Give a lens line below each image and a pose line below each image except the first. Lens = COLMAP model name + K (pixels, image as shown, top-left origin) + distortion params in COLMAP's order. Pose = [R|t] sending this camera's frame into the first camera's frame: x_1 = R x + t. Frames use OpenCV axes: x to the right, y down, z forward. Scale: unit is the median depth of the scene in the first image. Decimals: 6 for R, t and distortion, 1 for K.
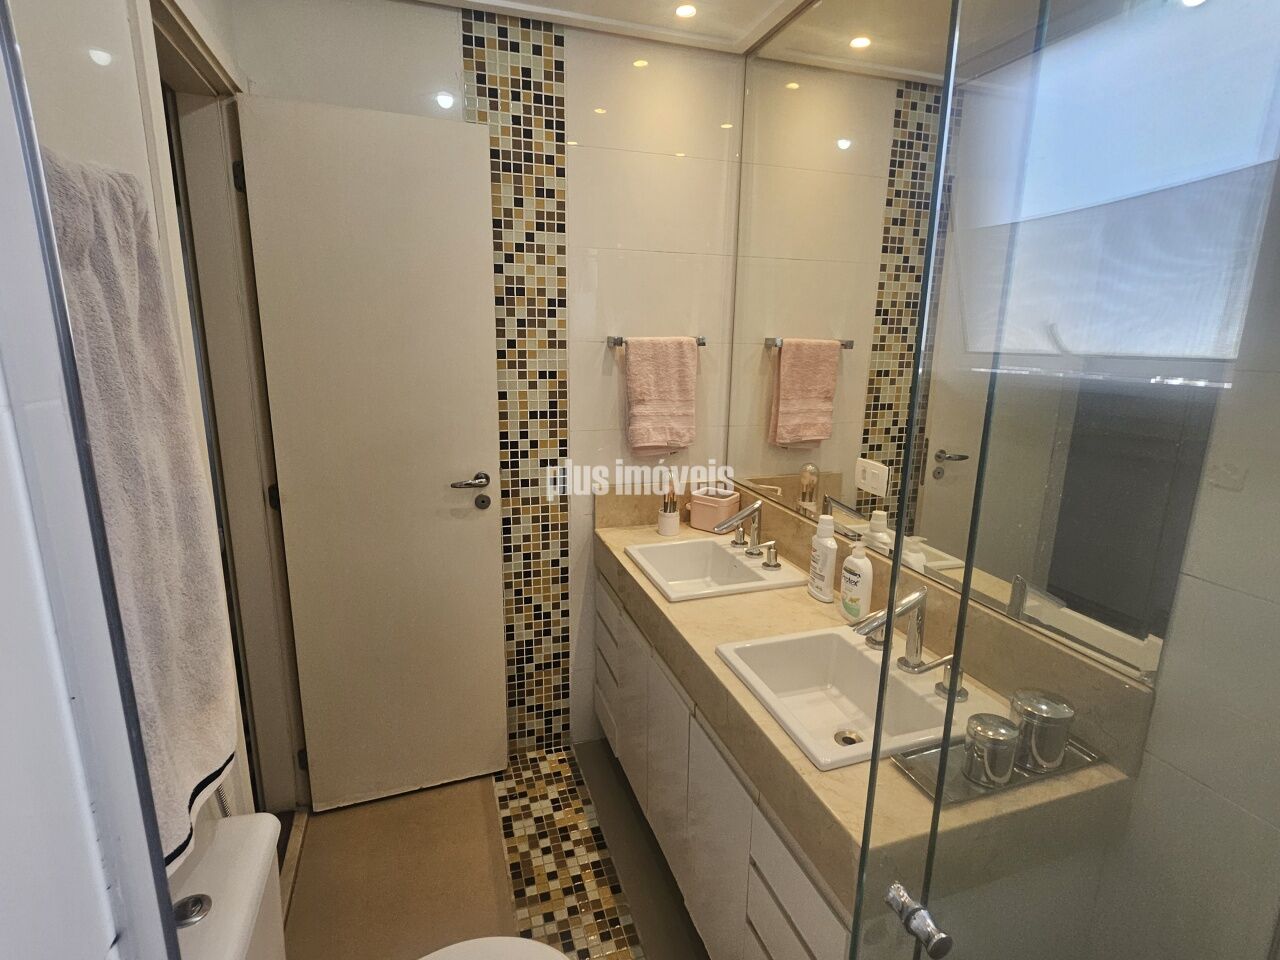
lens RADIAL K [[643.1, 0, 644.4], [0, 643.1, 476.3], [0, 0, 1]] dist [0.001486, 0.000752]
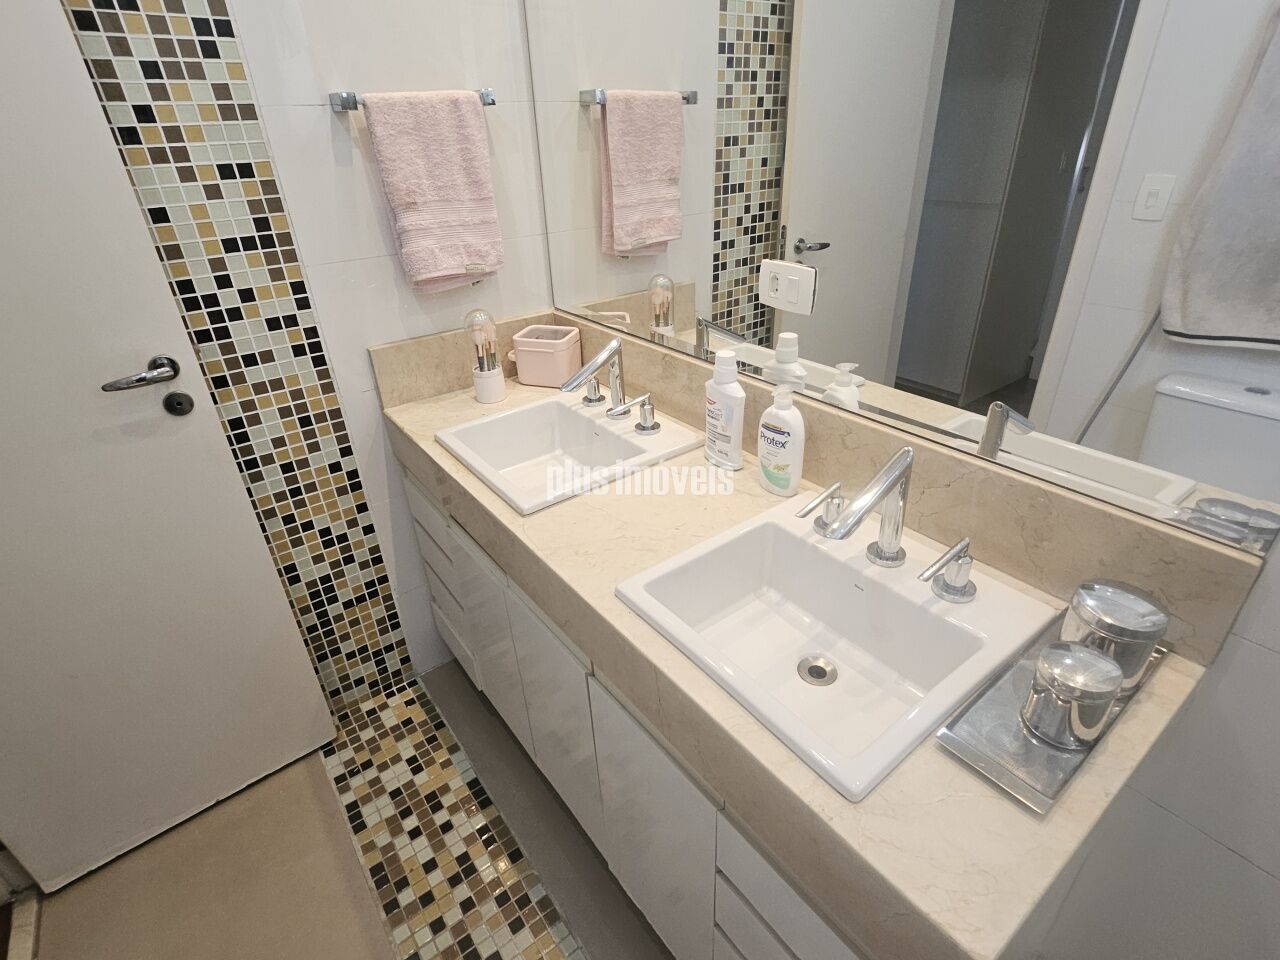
lens RADIAL K [[643.1, 0, 644.4], [0, 643.1, 476.3], [0, 0, 1]] dist [0.001486, 0.000752]
pose [[0.945458, -0.198460, 0.258308, -0.004713], [0.120591, 0.949881, 0.288416, -0.016588], [-0.302601, -0.241536, 0.922005, 0.266075]]
